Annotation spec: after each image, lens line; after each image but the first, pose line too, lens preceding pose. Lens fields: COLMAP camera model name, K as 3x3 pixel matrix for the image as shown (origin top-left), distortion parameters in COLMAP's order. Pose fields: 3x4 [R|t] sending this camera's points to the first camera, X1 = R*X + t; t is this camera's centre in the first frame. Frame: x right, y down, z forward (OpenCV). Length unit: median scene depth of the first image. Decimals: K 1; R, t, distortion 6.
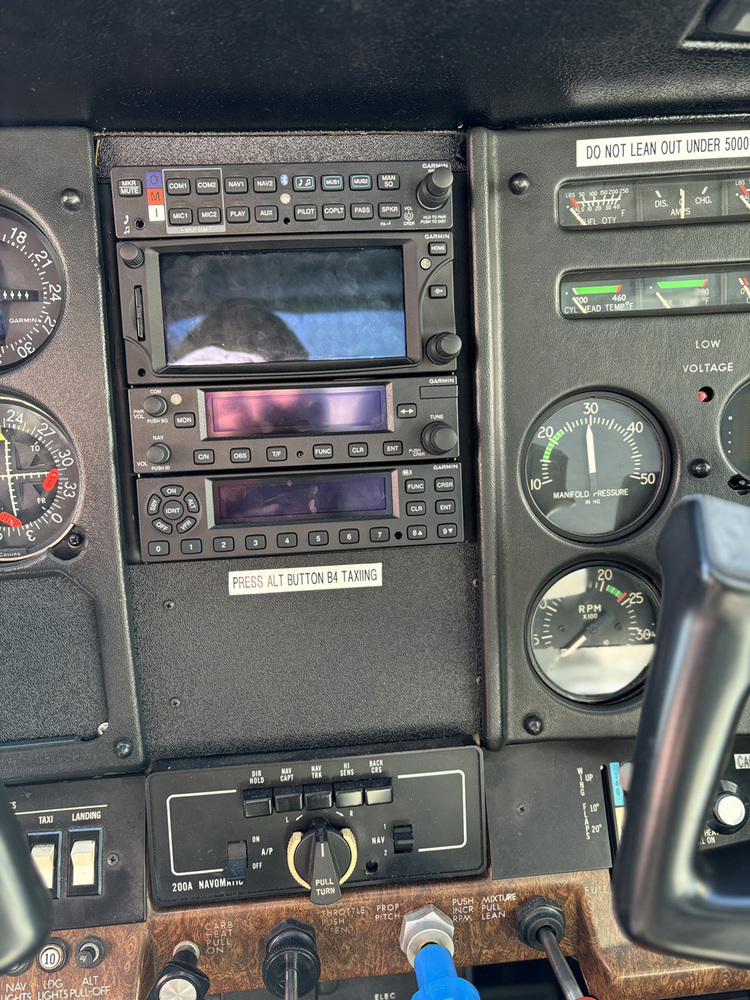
lens RADIAL K [[756.9, 0, 368.4], [0, 756.9, 494.8], [0, 0, 1]] dist [0.050039, -0.002787]
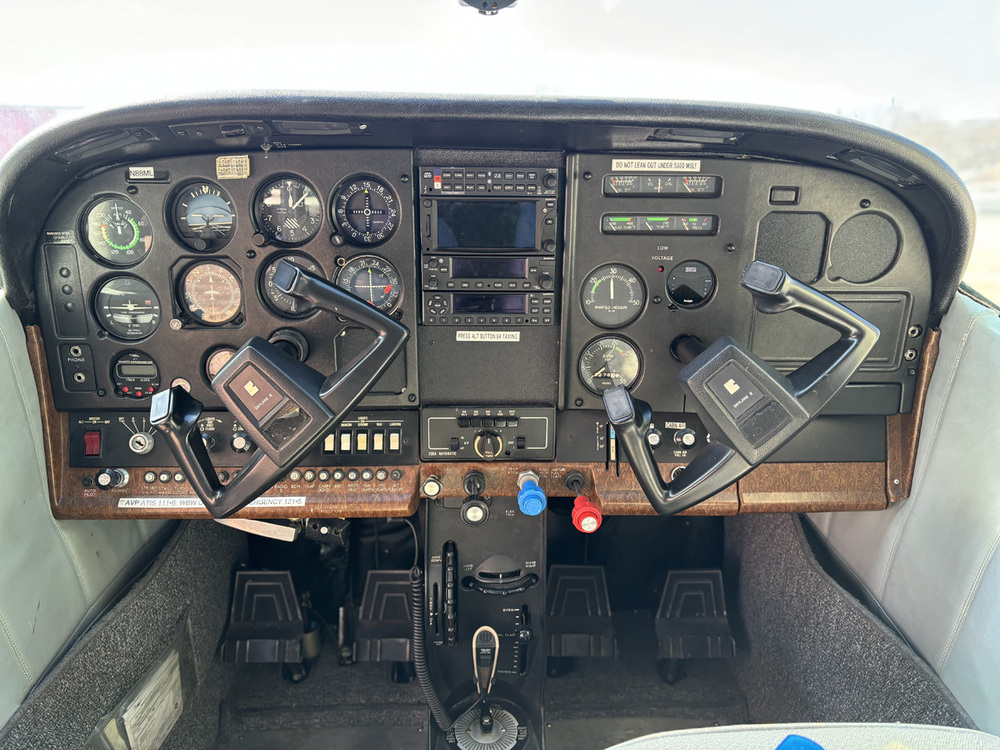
lens RADIAL K [[756.9, 0, 502.3], [0, 756.9, 377.0], [0, 0, 1]] dist [0.050039, -0.002787]
pose [[0.997553, 0.065278, -0.025029, 0.032896], [-0.060551, 0.985675, 0.157414, -0.145705], [0.034946, -0.155513, 0.987216, -1.422499]]
